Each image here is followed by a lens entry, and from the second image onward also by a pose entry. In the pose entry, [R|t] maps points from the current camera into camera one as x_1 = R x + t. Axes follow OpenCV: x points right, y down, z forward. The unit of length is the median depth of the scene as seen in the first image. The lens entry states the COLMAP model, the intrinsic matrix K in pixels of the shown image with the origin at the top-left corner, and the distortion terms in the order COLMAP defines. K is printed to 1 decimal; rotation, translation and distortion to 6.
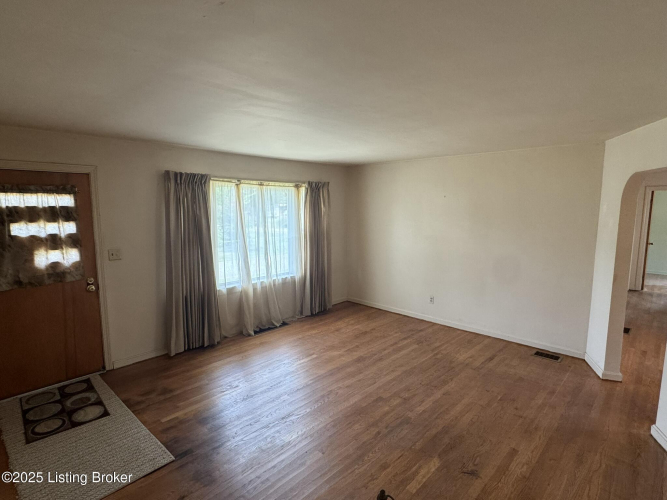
lens RADIAL K [[354.7, 0, 335.5], [0, 354.7, 252.4], [0, 0, 1]] dist [0.005128, 0.001288]
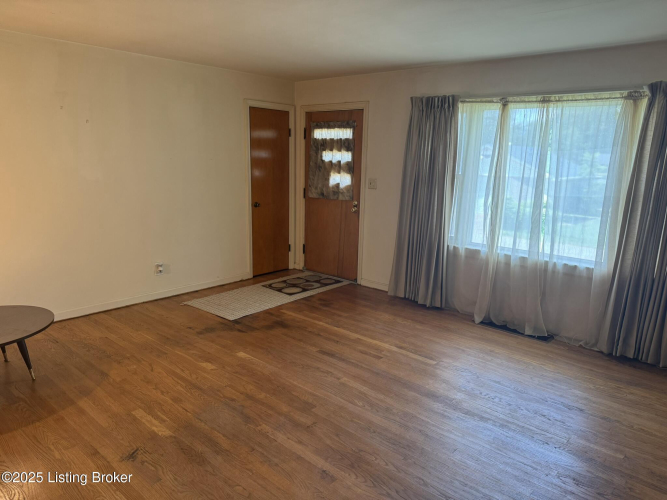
lens RADIAL K [[450.5, 0, 340.4], [0, 450.5, 274.6], [0, 0, 1]] dist [0.006595, -0.000429]
pose [[0.045963, 0.252406, -0.966529, 0.881082], [-0.160588, 0.956835, 0.242238, -0.052895], [0.985951, 0.144079, 0.084512, 0.915912]]
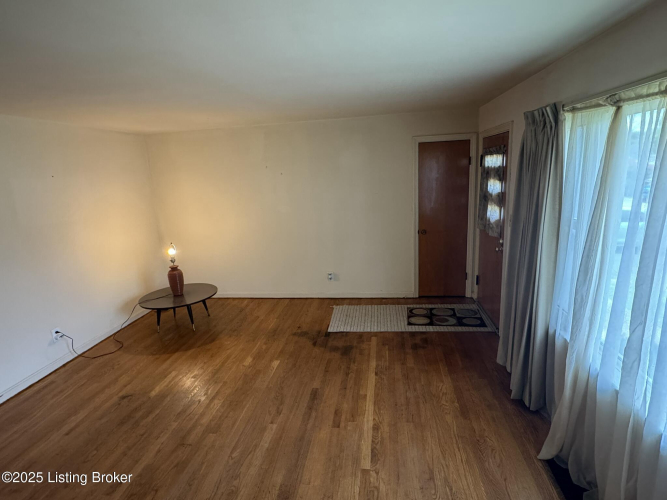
lens RADIAL K [[354.7, 0, 335.5], [0, 354.7, 252.4], [0, 0, 1]] dist [0.005128, 0.001288]
pose [[-0.810558, 0.176958, -0.558284, 0.273552], [-0.023598, 0.942617, 0.333041, -0.229511], [0.585182, 0.283123, -0.759870, 1.597315]]
